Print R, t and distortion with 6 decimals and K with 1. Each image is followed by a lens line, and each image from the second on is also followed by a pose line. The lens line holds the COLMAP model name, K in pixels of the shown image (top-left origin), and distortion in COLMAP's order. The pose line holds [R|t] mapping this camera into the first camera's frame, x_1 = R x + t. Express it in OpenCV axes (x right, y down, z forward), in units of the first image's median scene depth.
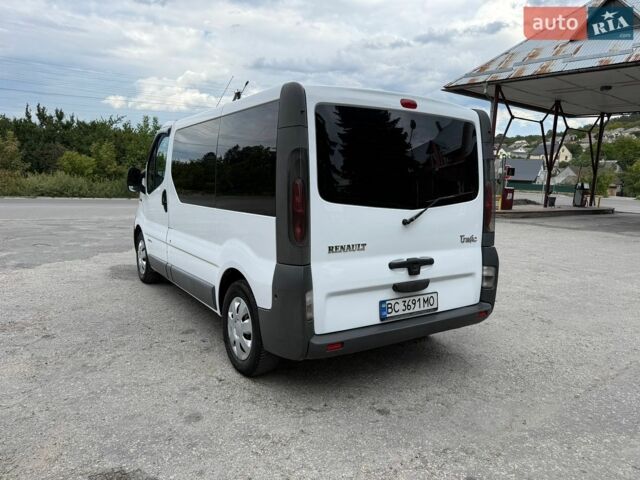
lens RADIAL K [[477.0, 0, 320.0], [0, 477.0, 240.0], [0, 0, 1]] dist [0.002031, -0.004549]
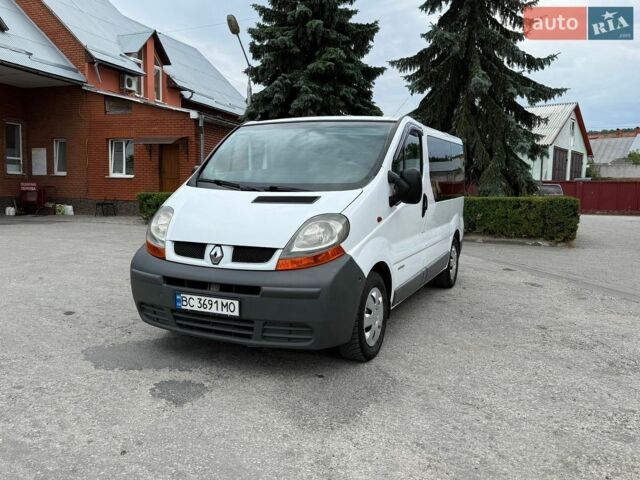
lens RADIAL K [[477.0, 0, 320.0], [0, 477.0, 240.0], [0, 0, 1]] dist [0.002031, -0.004549]
pose [[-0.512725, -0.156452, 0.844178, -1.491209], [0.074343, 0.971473, 0.225197, -0.358685], [-0.855328, 0.178223, -0.486467, 2.396811]]
